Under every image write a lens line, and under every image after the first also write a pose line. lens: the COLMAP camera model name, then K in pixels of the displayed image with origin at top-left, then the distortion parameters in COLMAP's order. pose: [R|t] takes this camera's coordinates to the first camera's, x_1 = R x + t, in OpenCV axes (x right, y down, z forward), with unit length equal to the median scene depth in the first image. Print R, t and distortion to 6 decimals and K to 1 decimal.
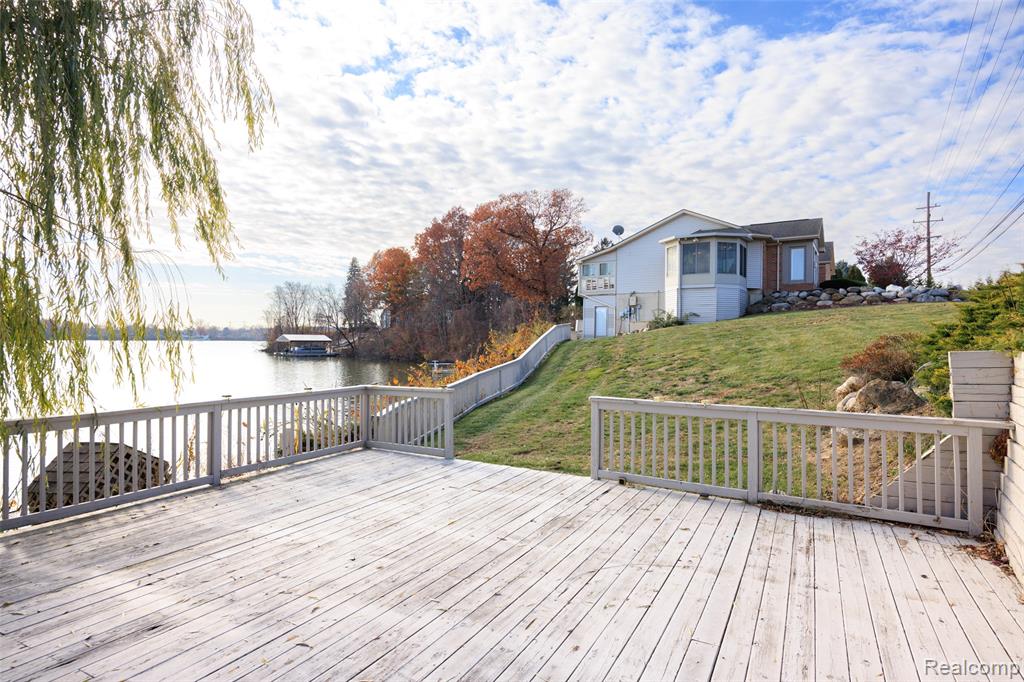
lens RADIAL K [[555.7, 0, 519.0], [0, 555.7, 336.5], [0, 0, 1]] dist [-0.011474, -0.000309]
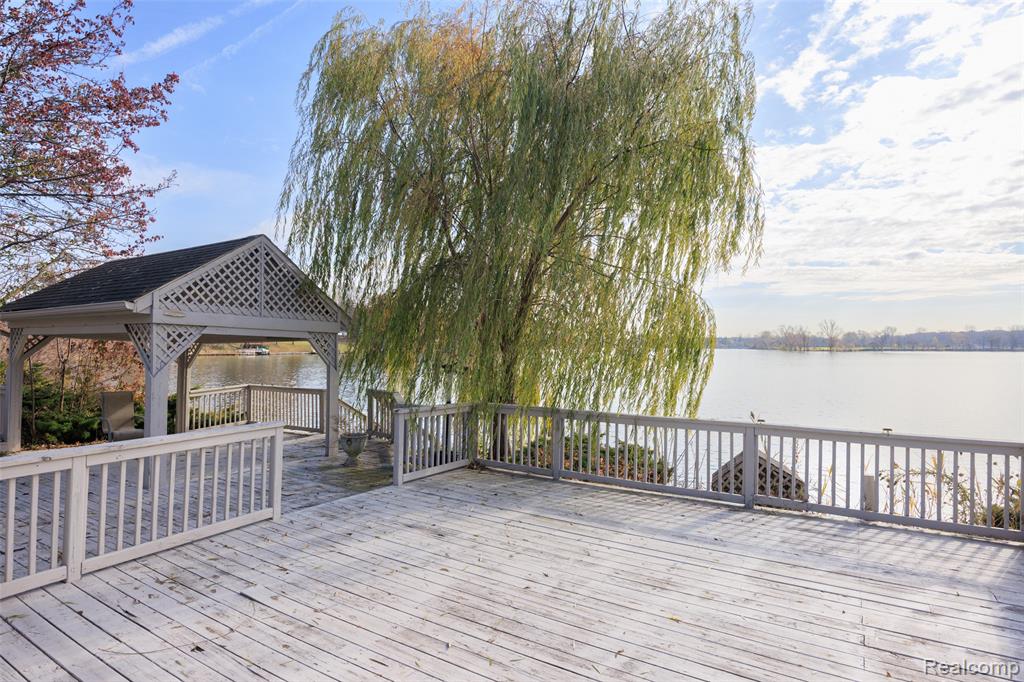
lens RADIAL K [[555.7, 0, 518.0], [0, 555.7, 342.1], [0, 0, 1]] dist [-0.011474, -0.000309]
pose [[-0.059560, -0.009734, -0.998177, 0.698939], [-0.003006, 0.999950, -0.009572, -0.032104], [0.998220, 0.002430, -0.059586, 0.911685]]
